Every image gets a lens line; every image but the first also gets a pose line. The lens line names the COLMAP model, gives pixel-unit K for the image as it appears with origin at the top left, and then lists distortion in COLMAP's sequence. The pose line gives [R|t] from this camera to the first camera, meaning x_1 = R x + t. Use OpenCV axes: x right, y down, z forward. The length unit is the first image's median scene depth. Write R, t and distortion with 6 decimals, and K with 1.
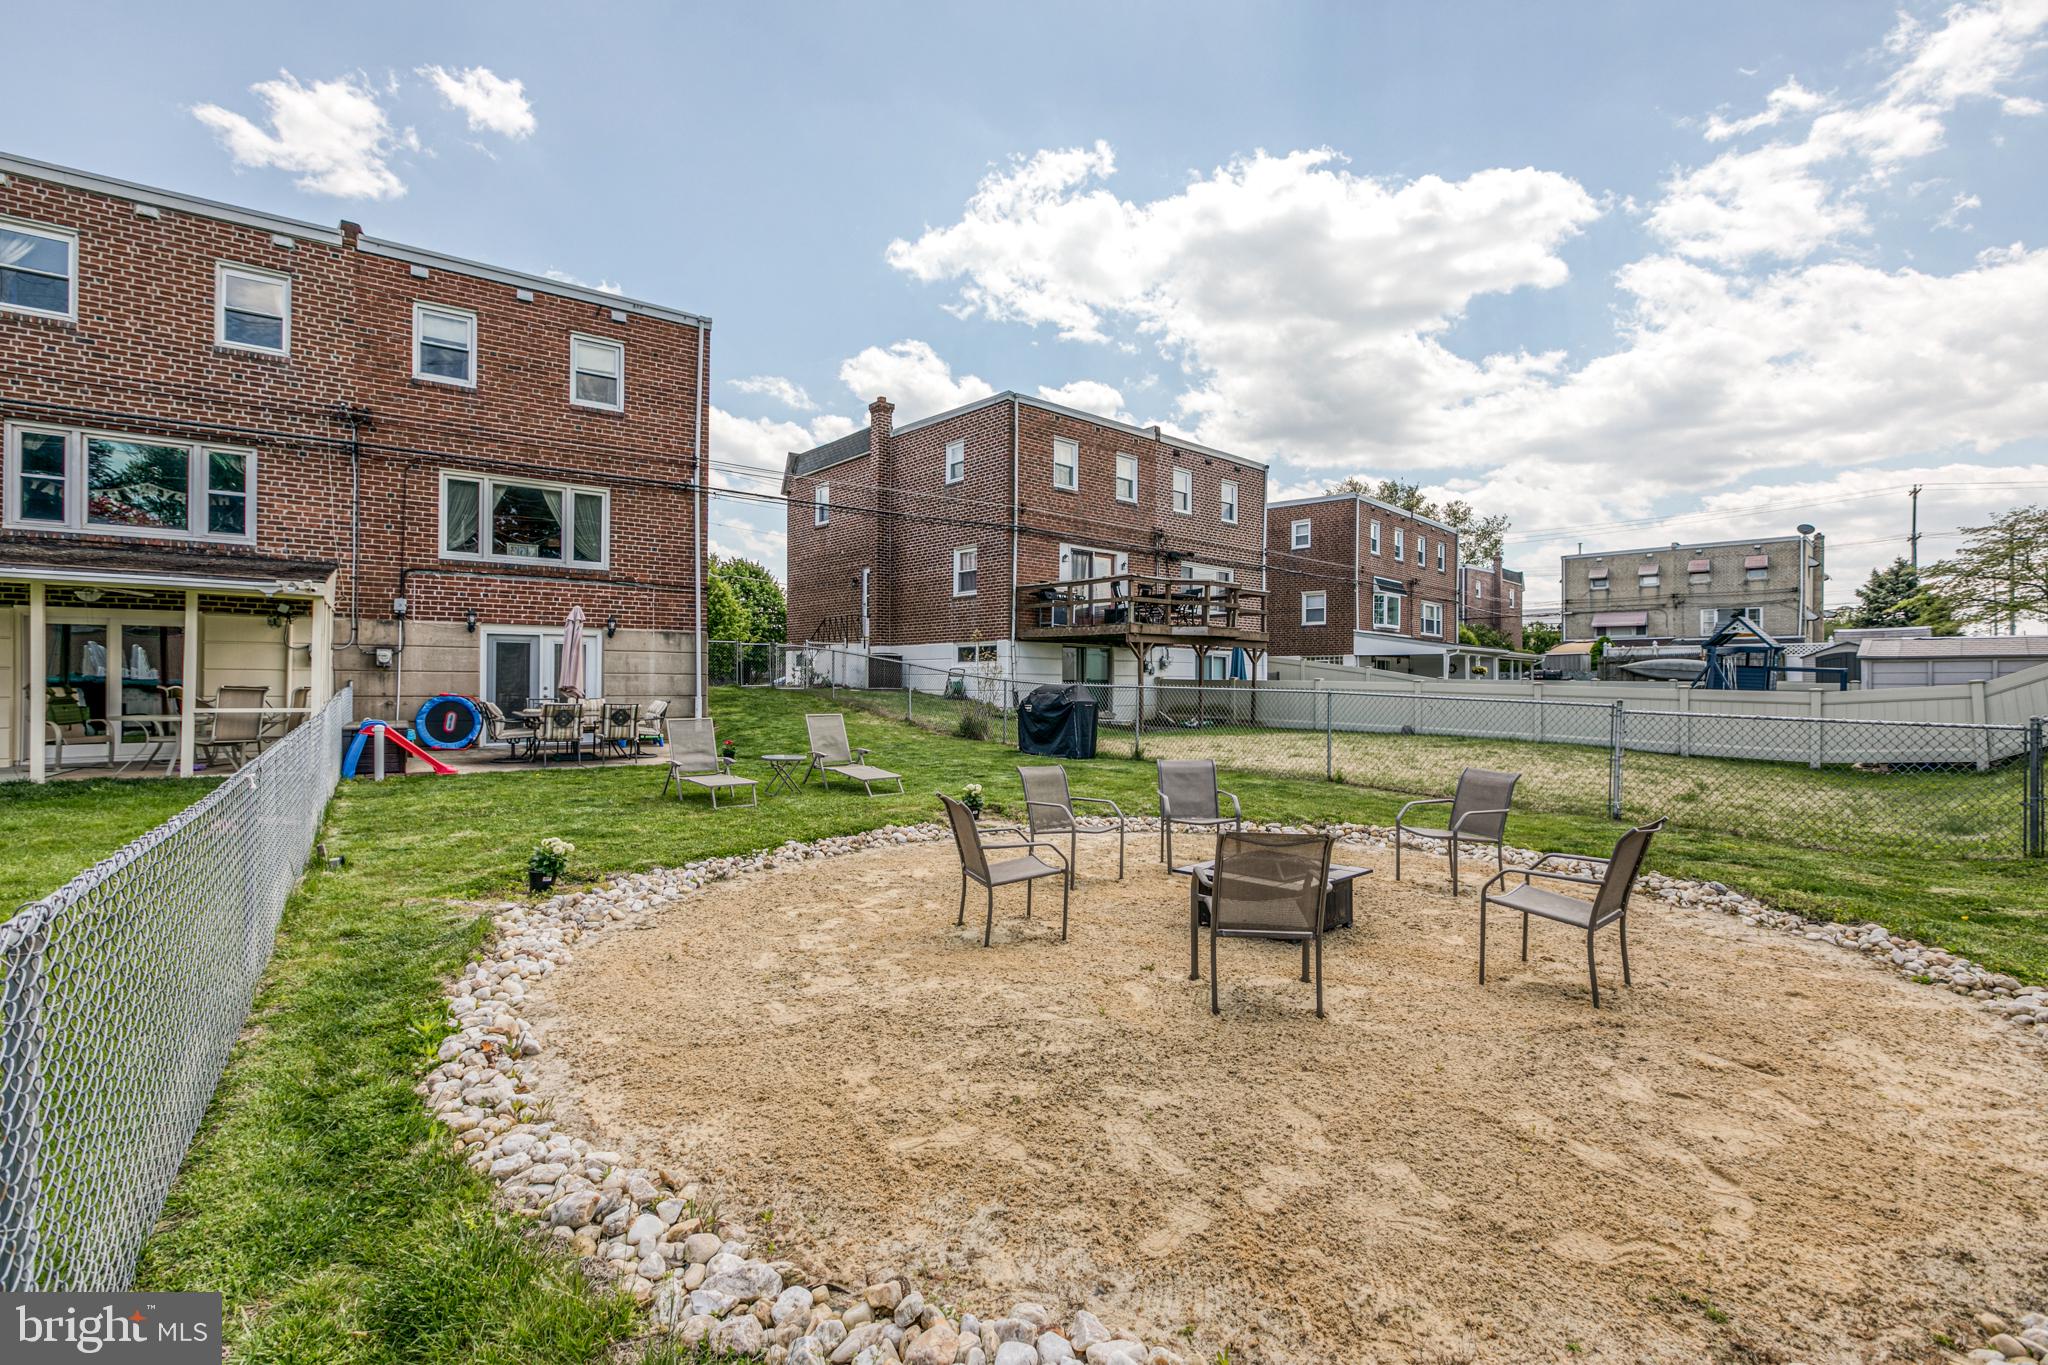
lens RADIAL K [[919.6, 0, 1022.5], [0, 919.6, 680.1], [0, 0, 1]] dist [0.001517, -0.000624]
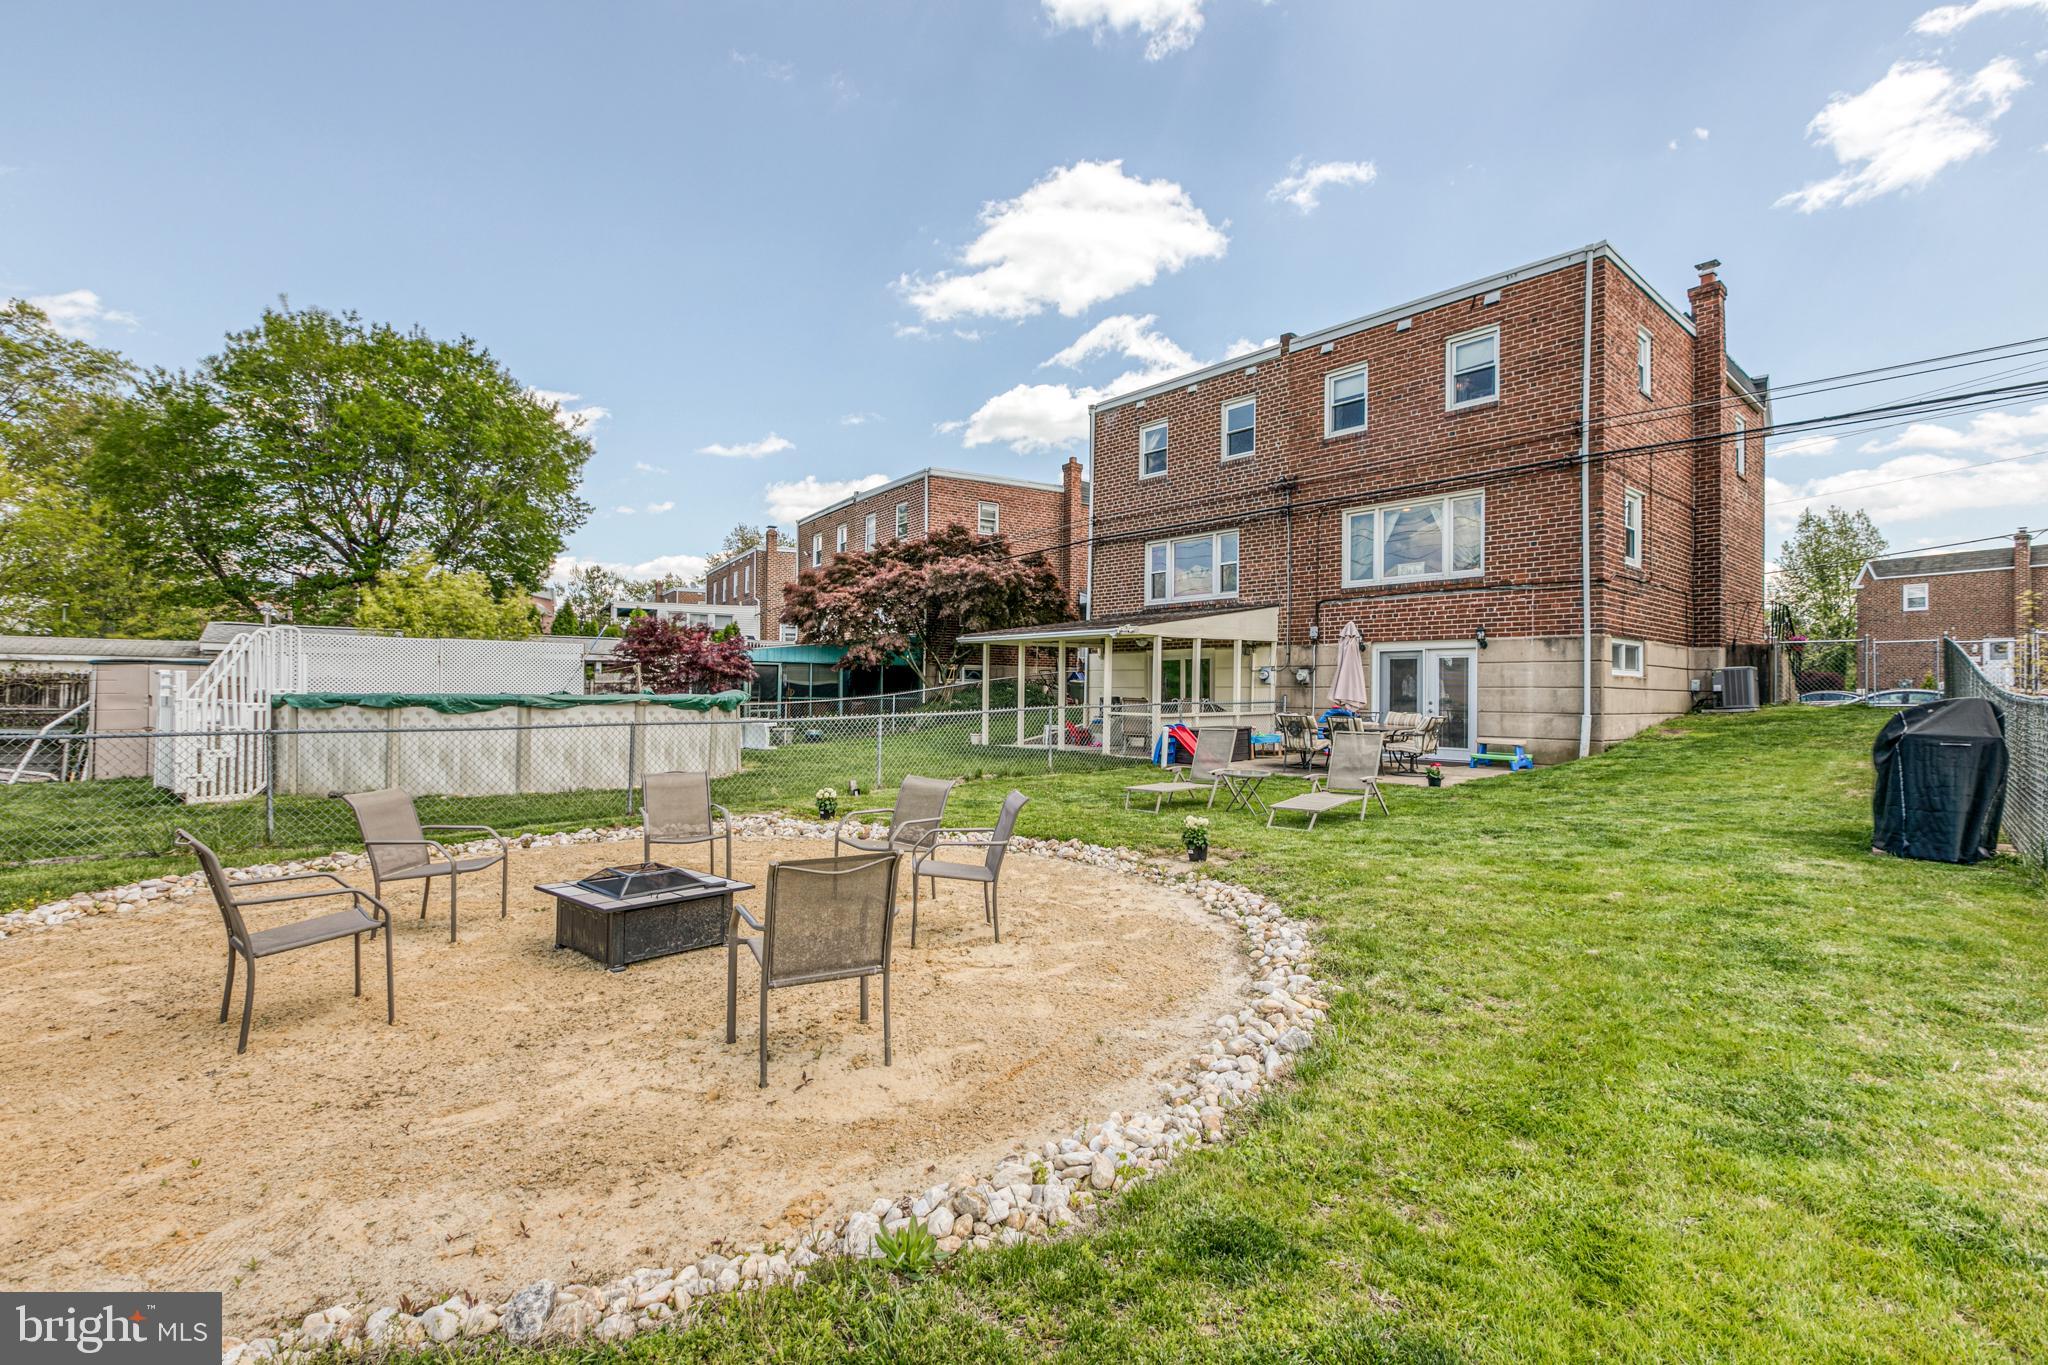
lens RADIAL K [[919.6, 0, 1024.7], [0, 919.6, 683.4], [0, 0, 1]] dist [0.001517, -0.000624]
pose [[0.097779, -0.016266, -0.995075, 0.450079], [-0.005794, 0.999840, -0.016913, 0.007300], [0.995191, 0.007419, 0.097669, 0.480128]]
